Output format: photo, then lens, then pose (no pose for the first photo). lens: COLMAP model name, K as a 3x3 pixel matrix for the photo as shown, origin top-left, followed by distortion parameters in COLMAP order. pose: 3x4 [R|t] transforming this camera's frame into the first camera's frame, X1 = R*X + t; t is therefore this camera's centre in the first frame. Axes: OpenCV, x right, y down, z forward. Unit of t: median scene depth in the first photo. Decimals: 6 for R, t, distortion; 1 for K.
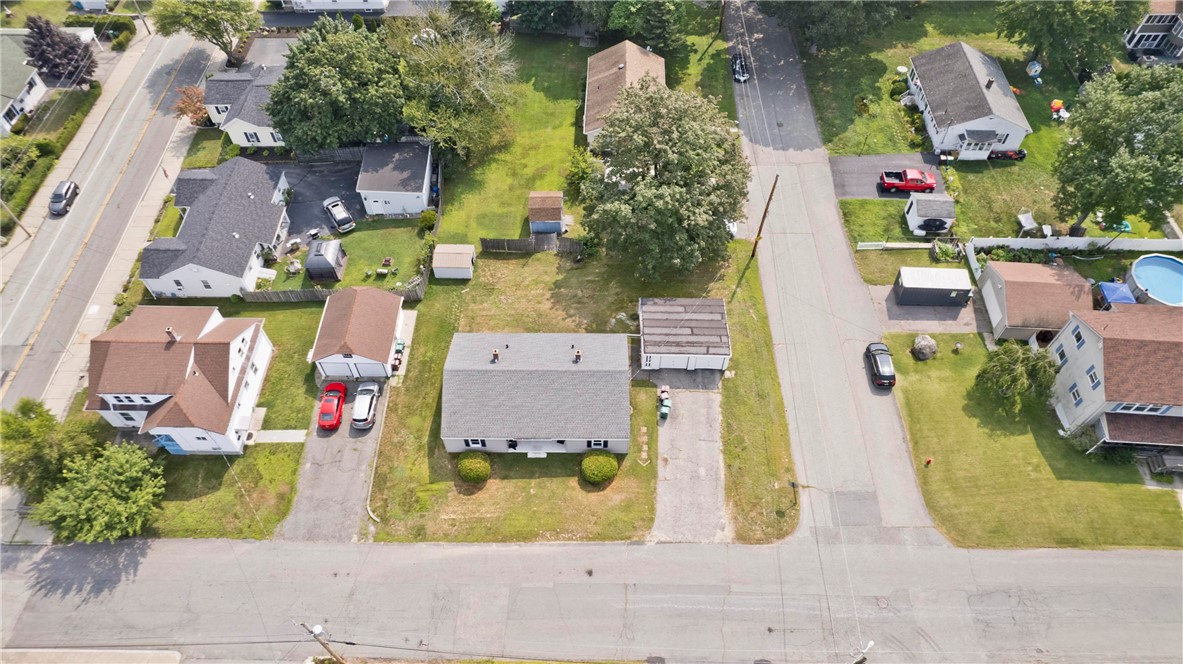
lens RADIAL K [[755.2, 0, 580.0], [0, 755.2, 336.0], [0, 0, 1]] dist [-0.078554, 0.071668]
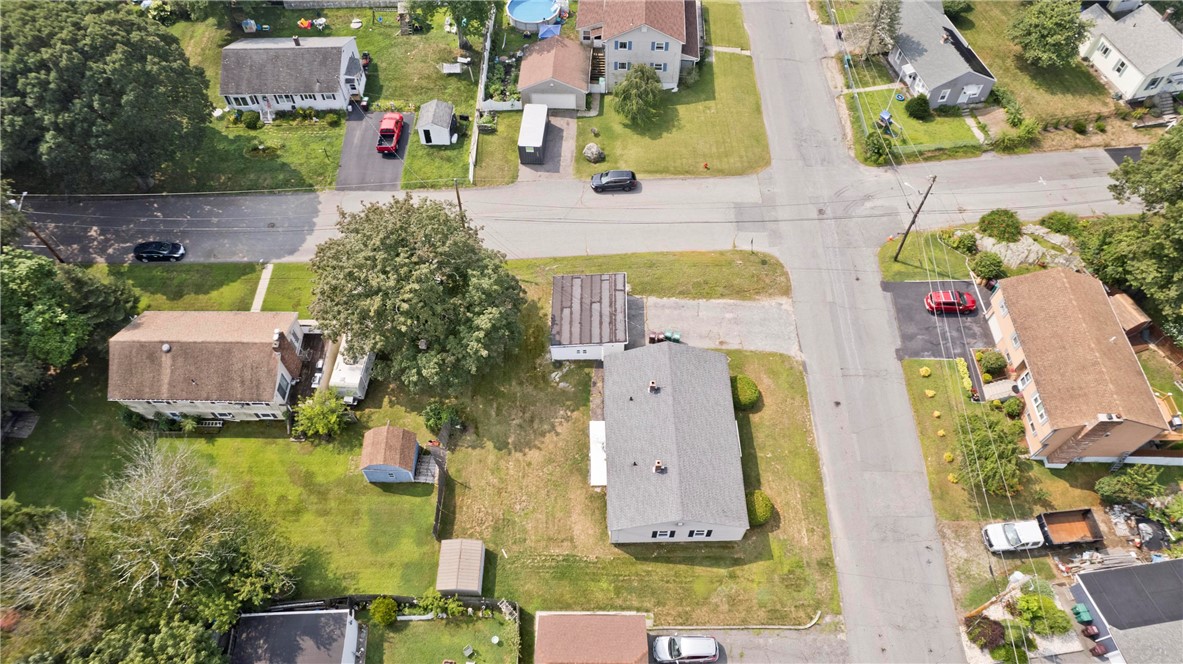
lens RADIAL K [[758.2, 0, 586.0], [0, 758.2, 336.0], [0, 0, 1]] dist [-0.081160, 0.072552]
pose [[-0.024141, -0.826962, 0.561739, -0.456155], [0.814519, 0.309522, 0.490667, -0.500070], [-0.579634, 0.469392, 0.666105, 0.358346]]
